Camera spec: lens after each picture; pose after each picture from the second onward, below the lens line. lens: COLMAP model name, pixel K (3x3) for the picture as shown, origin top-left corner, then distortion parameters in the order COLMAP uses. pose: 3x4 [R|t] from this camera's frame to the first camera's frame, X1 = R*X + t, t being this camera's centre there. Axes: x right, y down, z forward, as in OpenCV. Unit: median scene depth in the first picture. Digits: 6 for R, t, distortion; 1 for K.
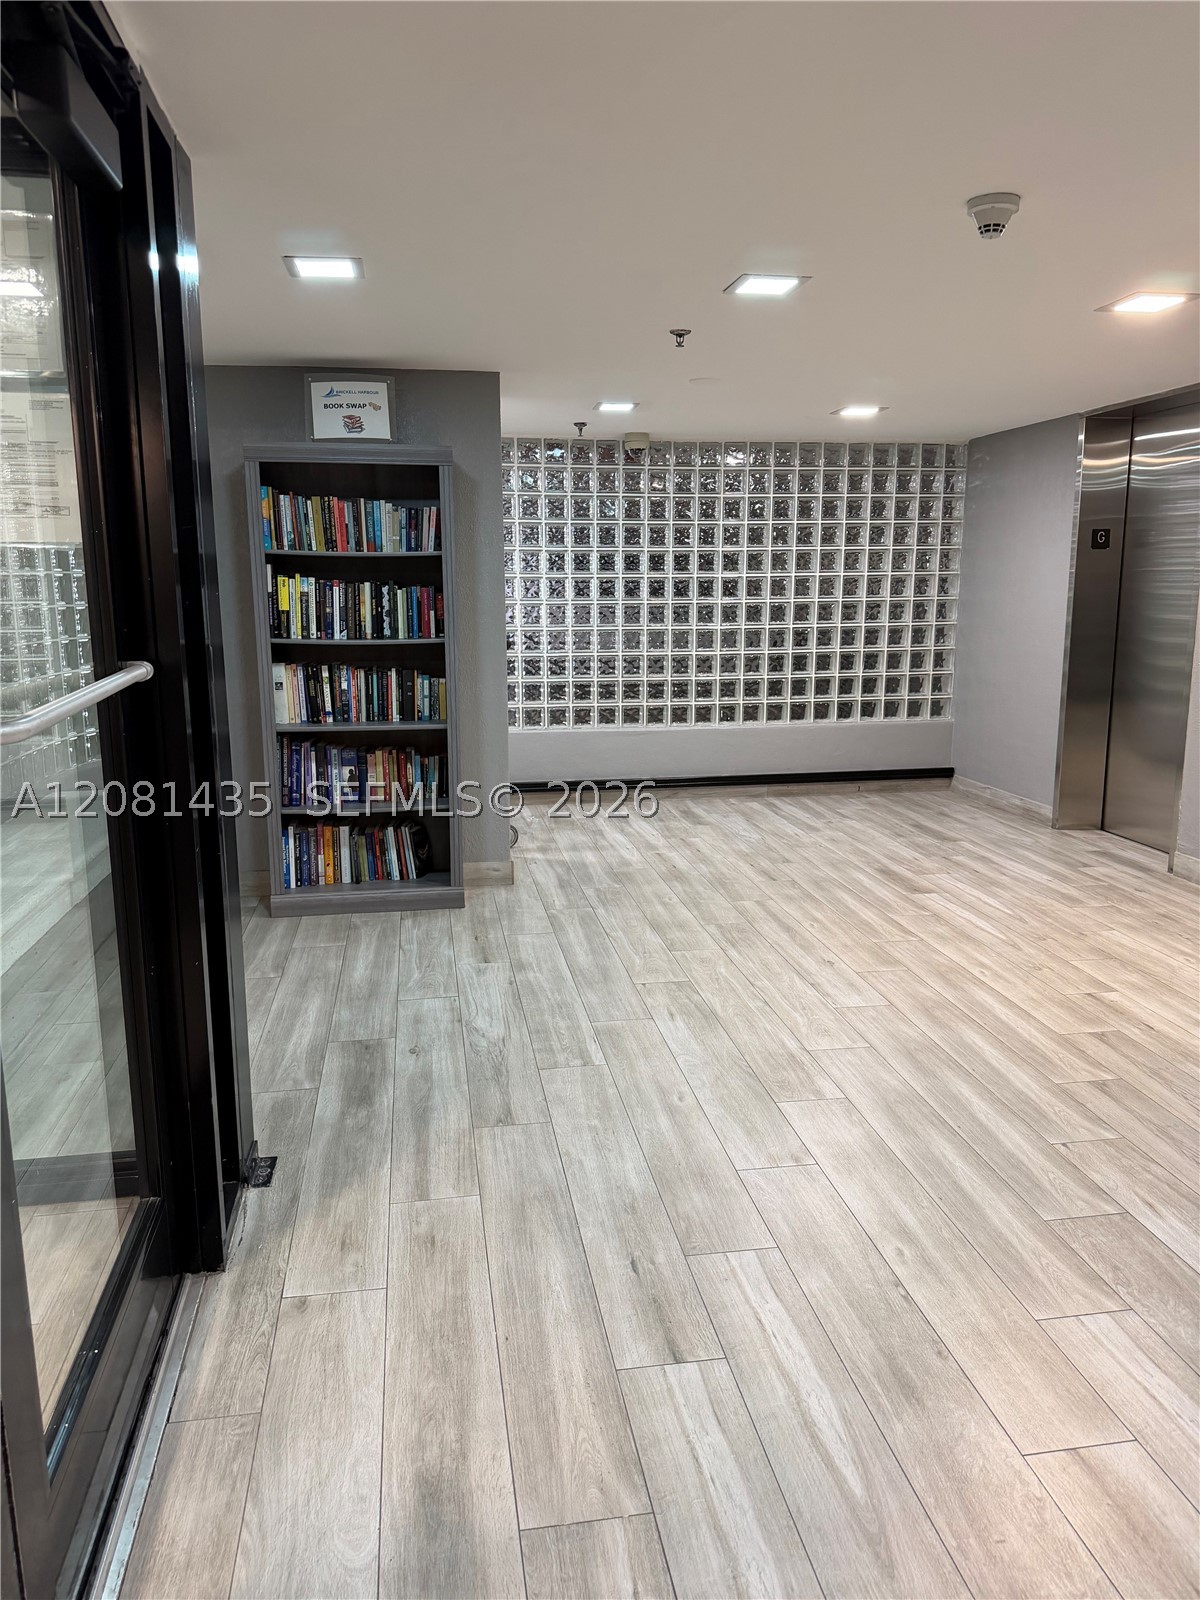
lens RADIAL K [[1129.8, 0, 598.8], [0, 1129.8, 799.3], [0, 0, 1]] dist [-0.000043, -0.001610]
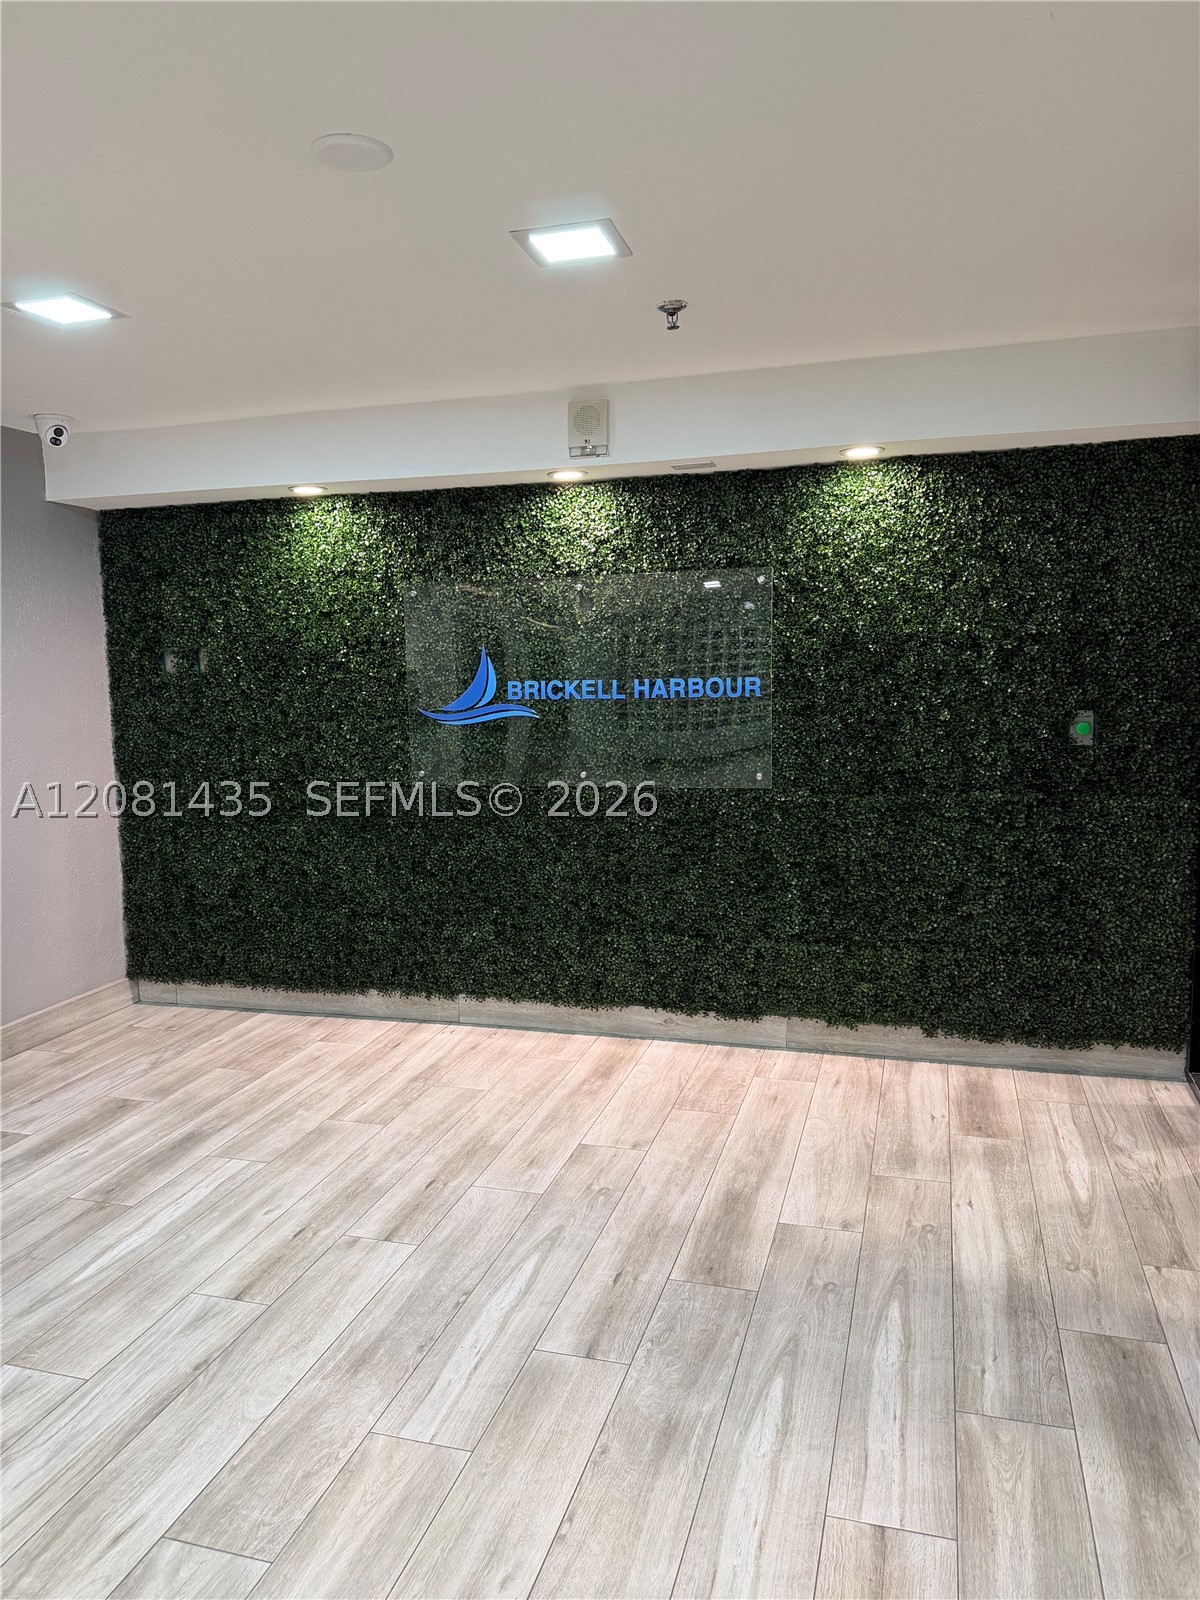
lens RADIAL K [[1129.8, 0, 600.7], [0, 1129.8, 799.8], [0, 0, 1]] dist [-0.000043, -0.001610]
pose [[-0.898081, -0.036966, 0.438274, -0.108541], [0.103830, 0.950480, 0.292928, -0.356669], [-0.427399, 0.308579, -0.849770, 1.838396]]
